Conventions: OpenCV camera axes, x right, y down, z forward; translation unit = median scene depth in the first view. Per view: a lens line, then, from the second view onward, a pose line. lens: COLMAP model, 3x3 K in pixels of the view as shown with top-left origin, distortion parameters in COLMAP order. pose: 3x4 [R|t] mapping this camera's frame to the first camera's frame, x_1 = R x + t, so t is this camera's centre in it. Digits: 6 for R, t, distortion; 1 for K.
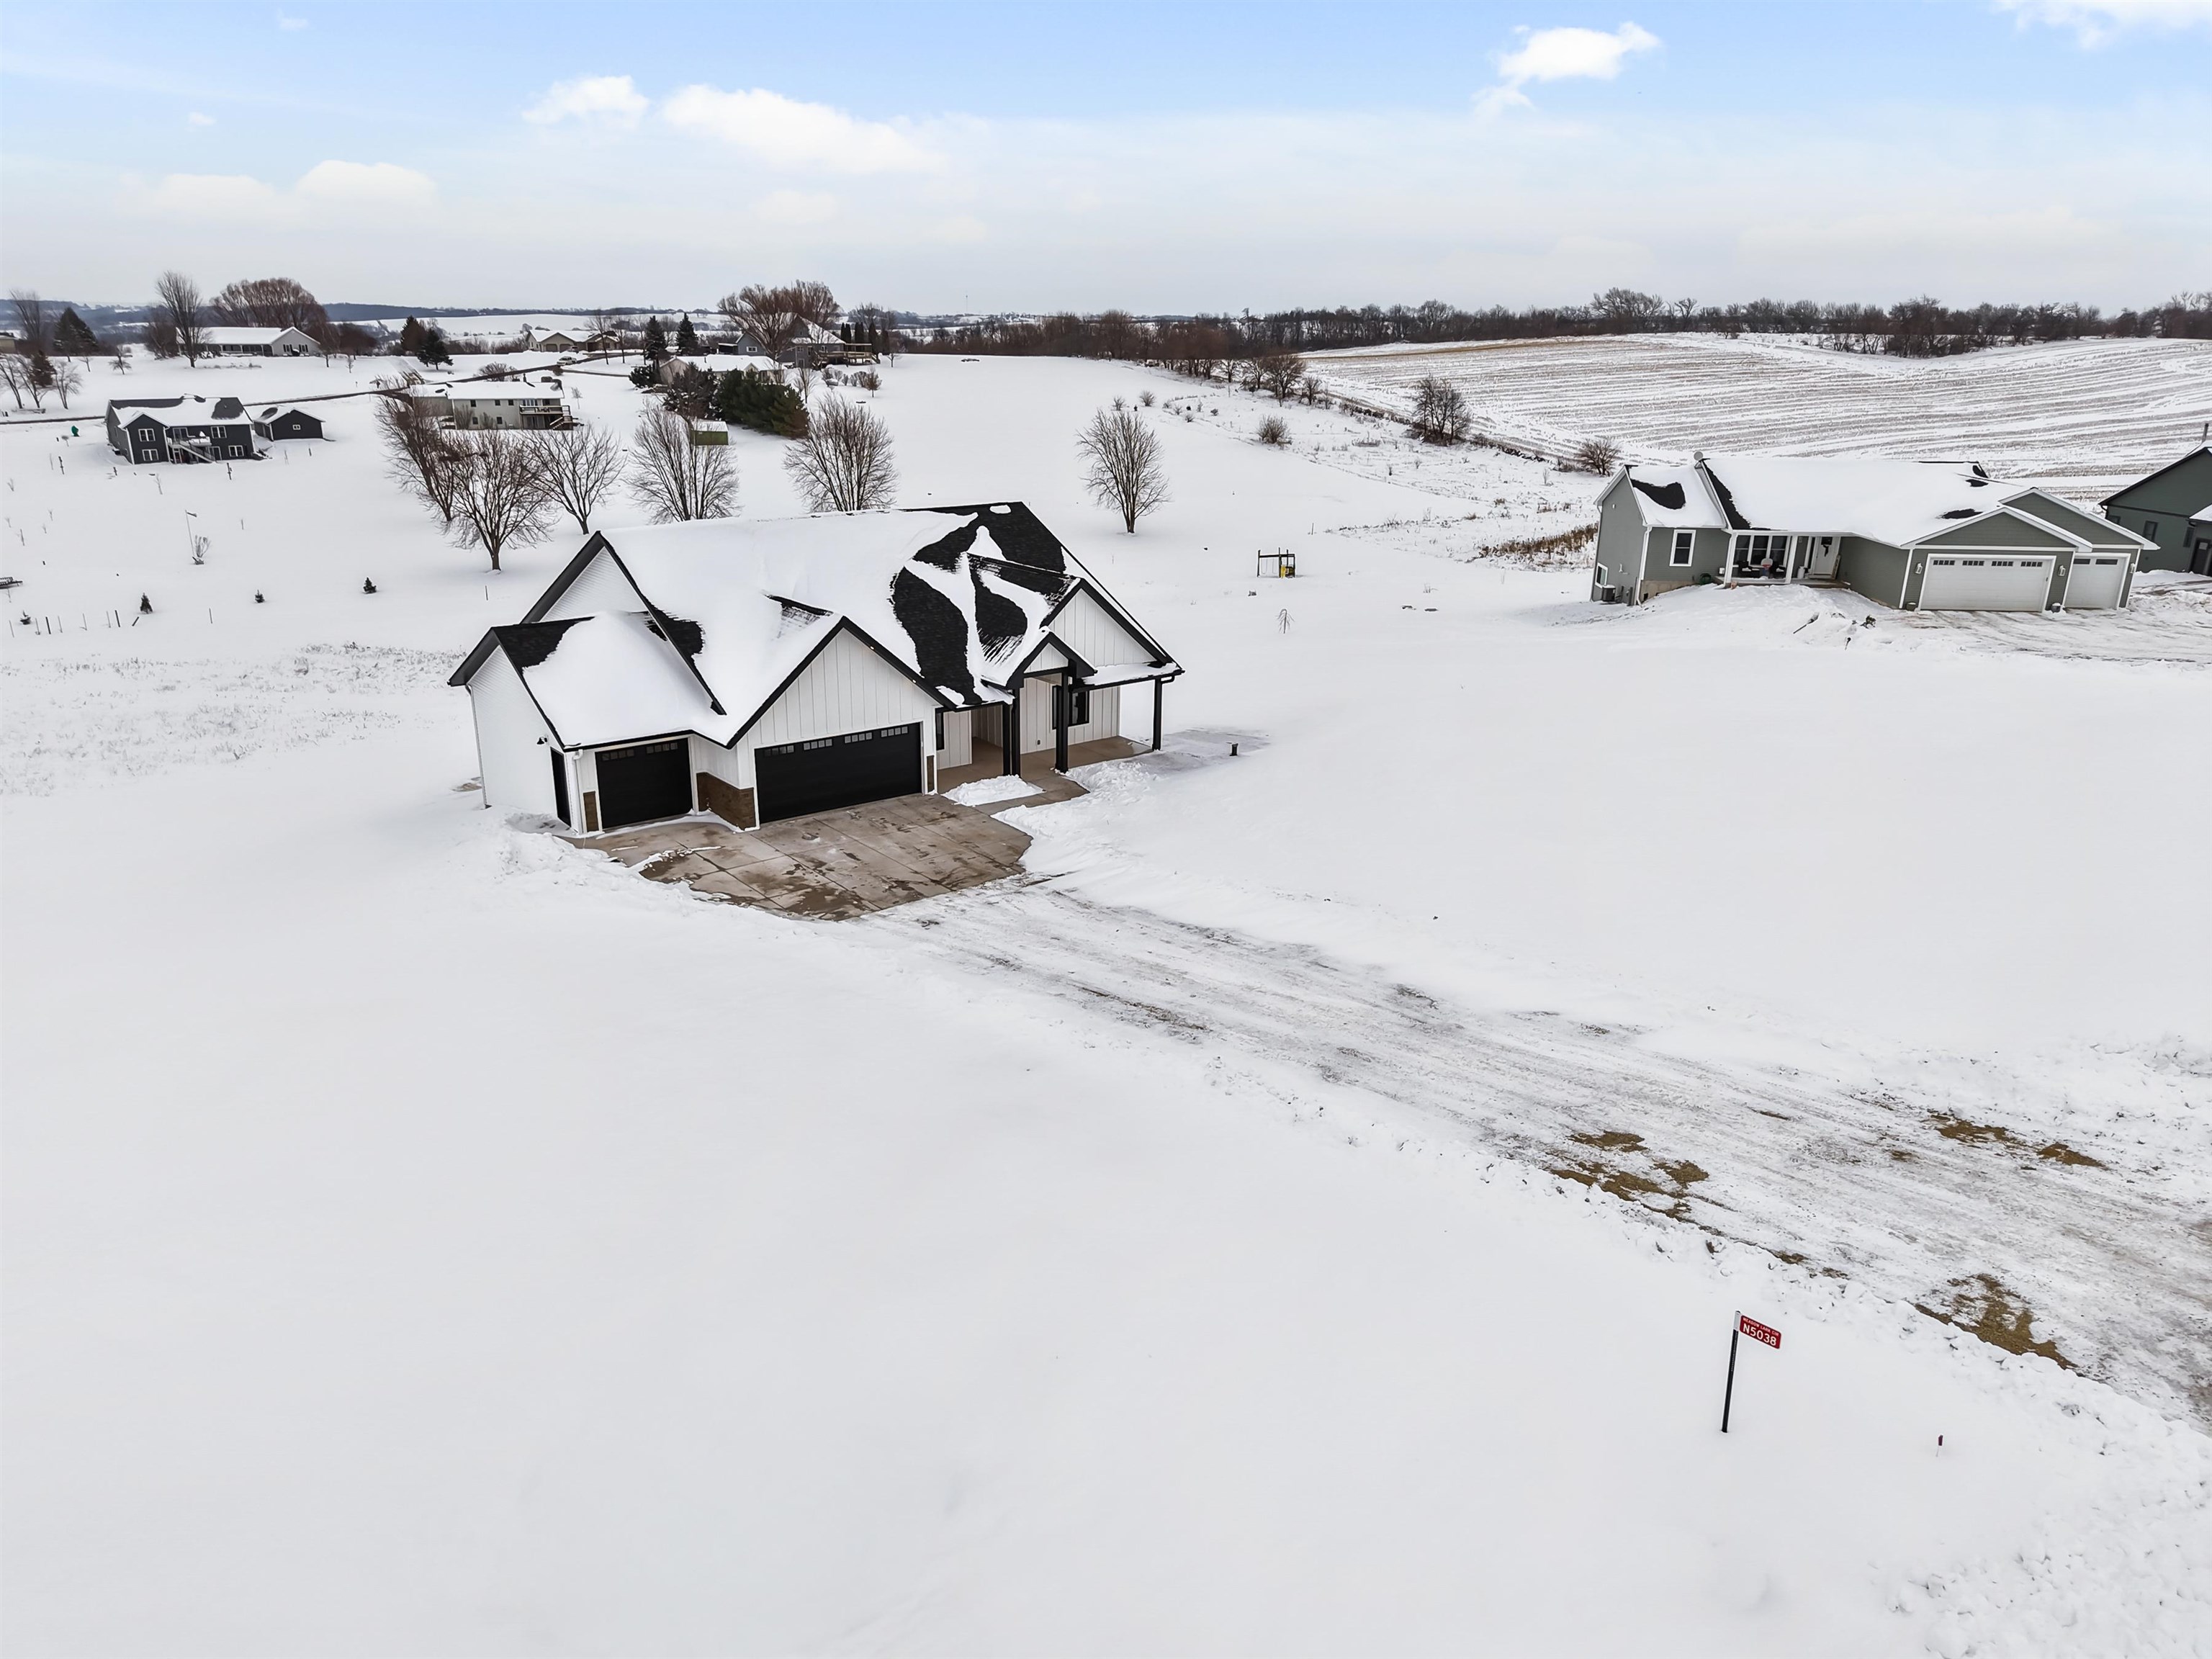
lens RADIAL K [[1508.1, 0, 1093.5], [0, 1508.1, 868.7], [0, 0, 1]] dist [0.032313, -0.041255]
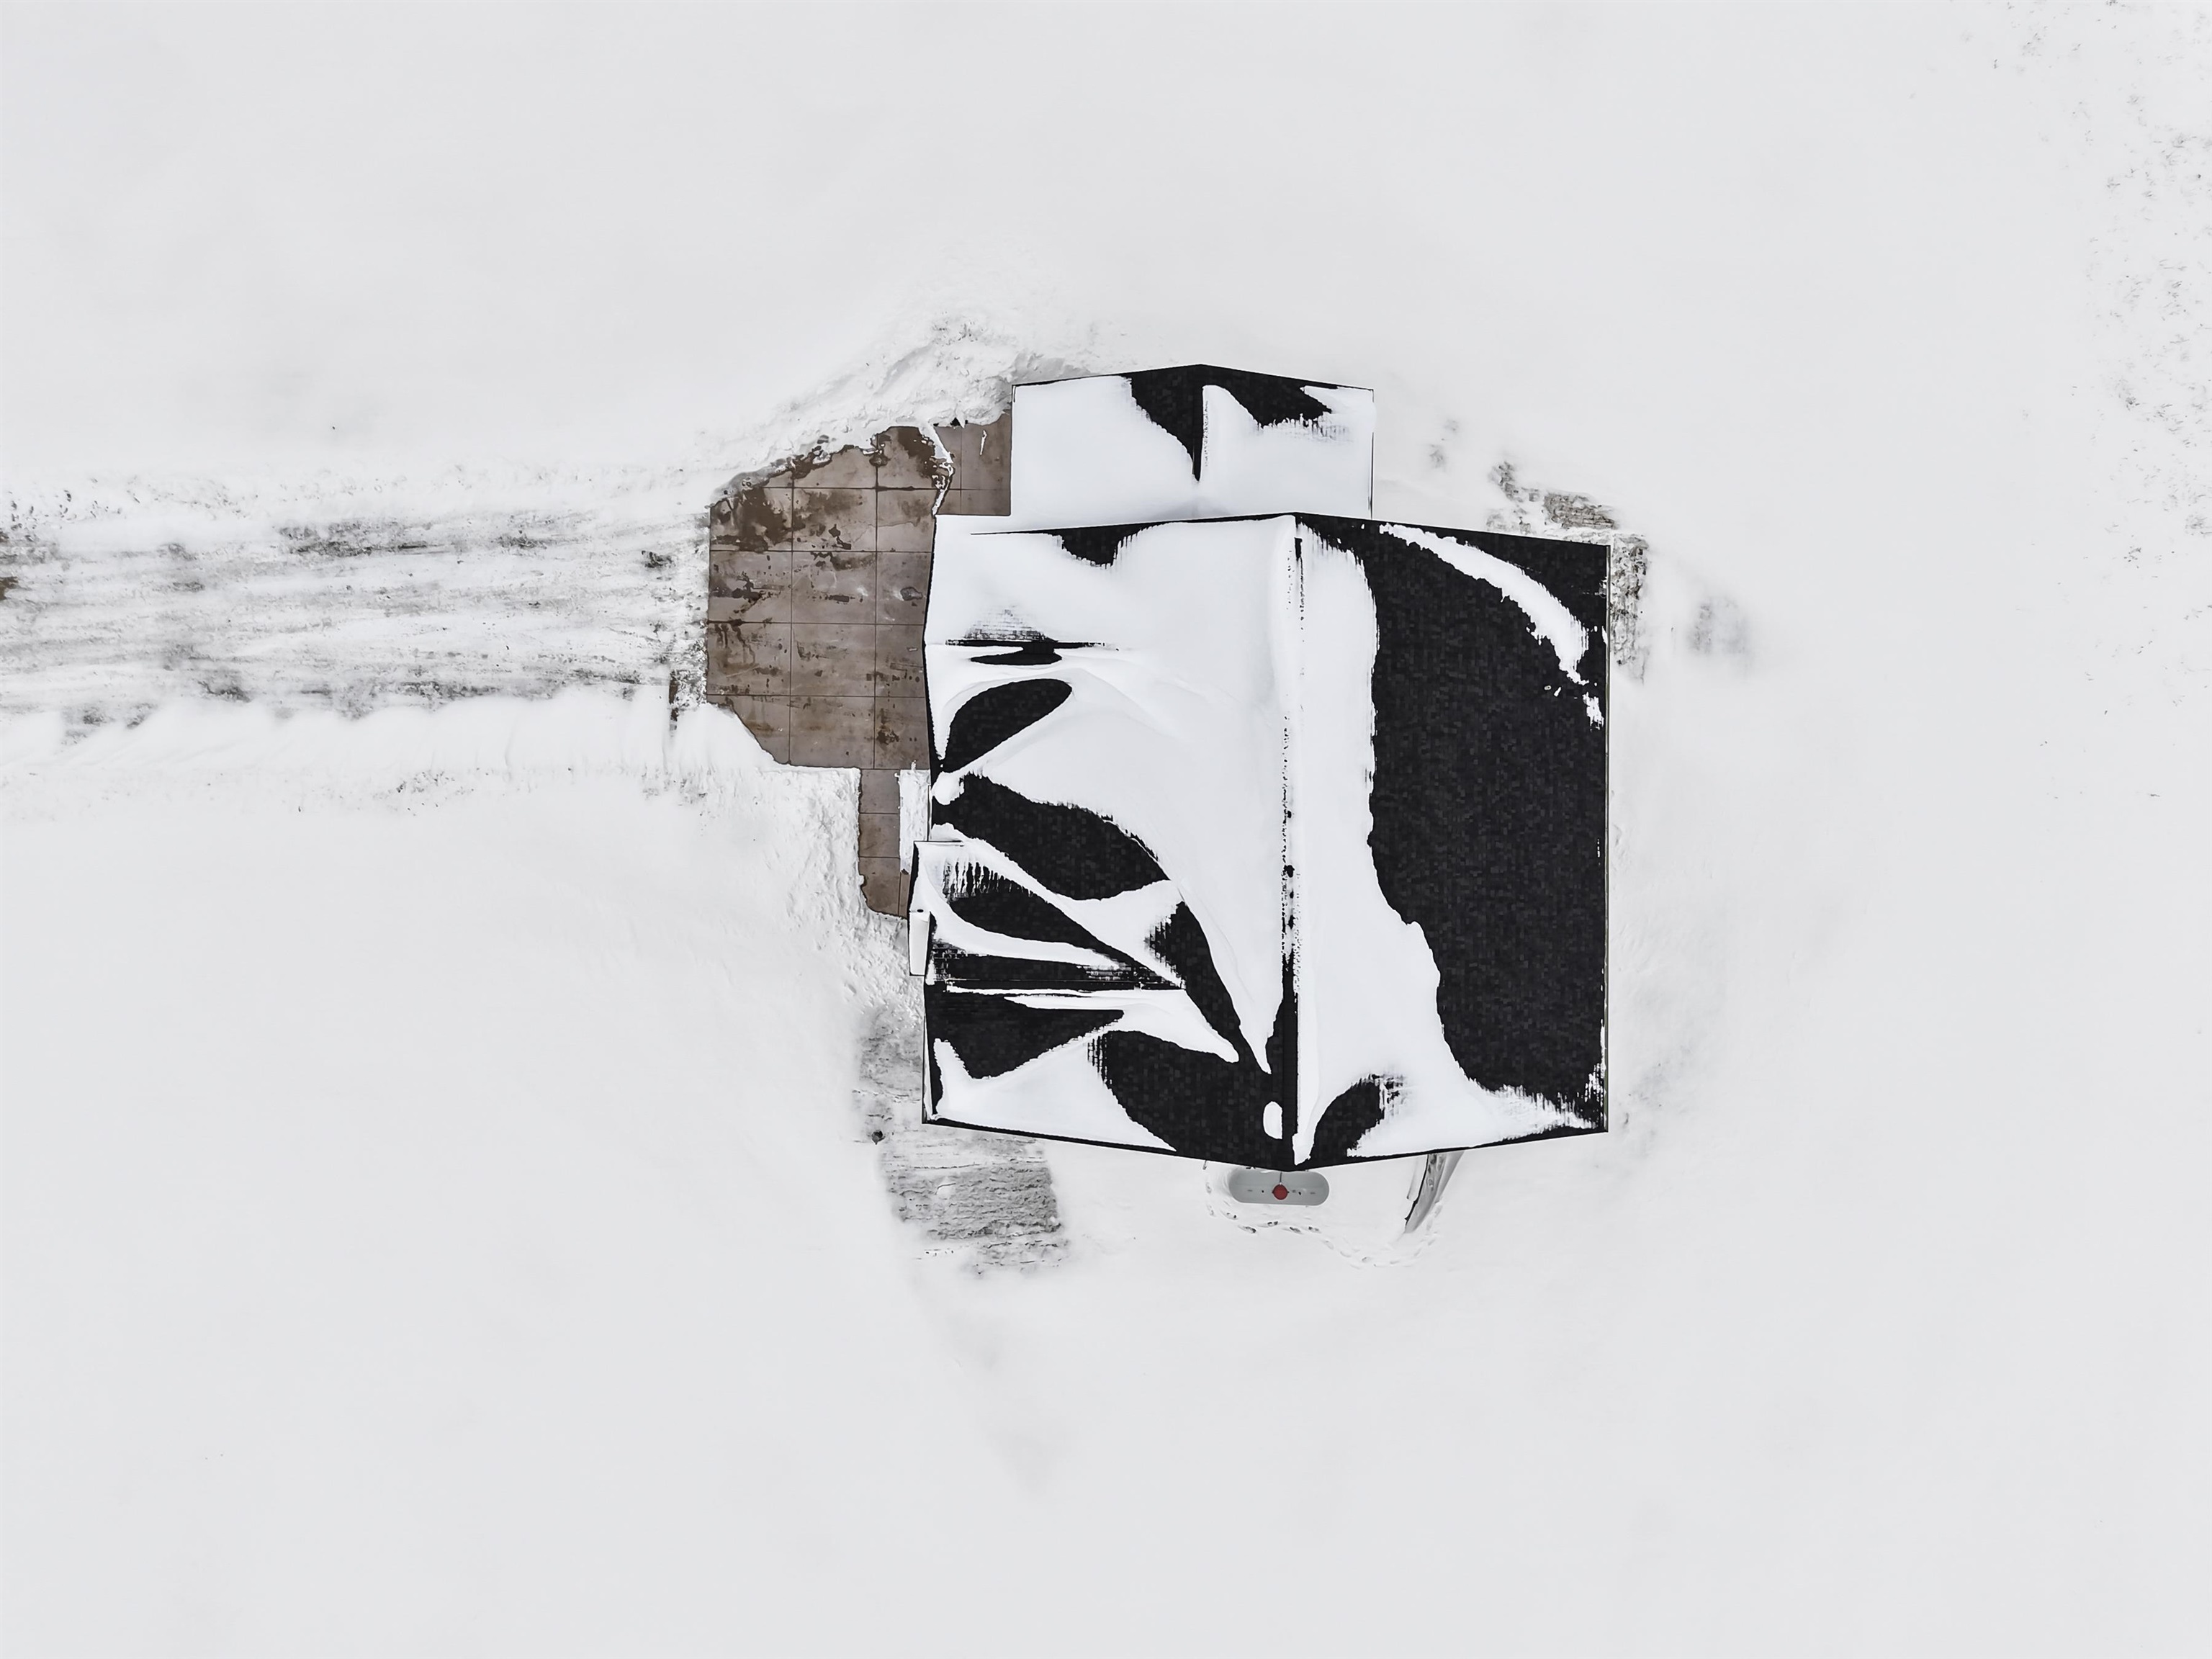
lens RADIAL K [[1548.4, 0, 1064.1], [0, 1548.4, 741.7], [0, 0, 1]] dist [0.097520, -0.129172]
pose [[-0.631809, 0.774830, -0.021362, -0.081793], [-0.268989, -0.193324, 0.943542, -0.579177], [0.726954, 0.601884, 0.330565, 0.419348]]
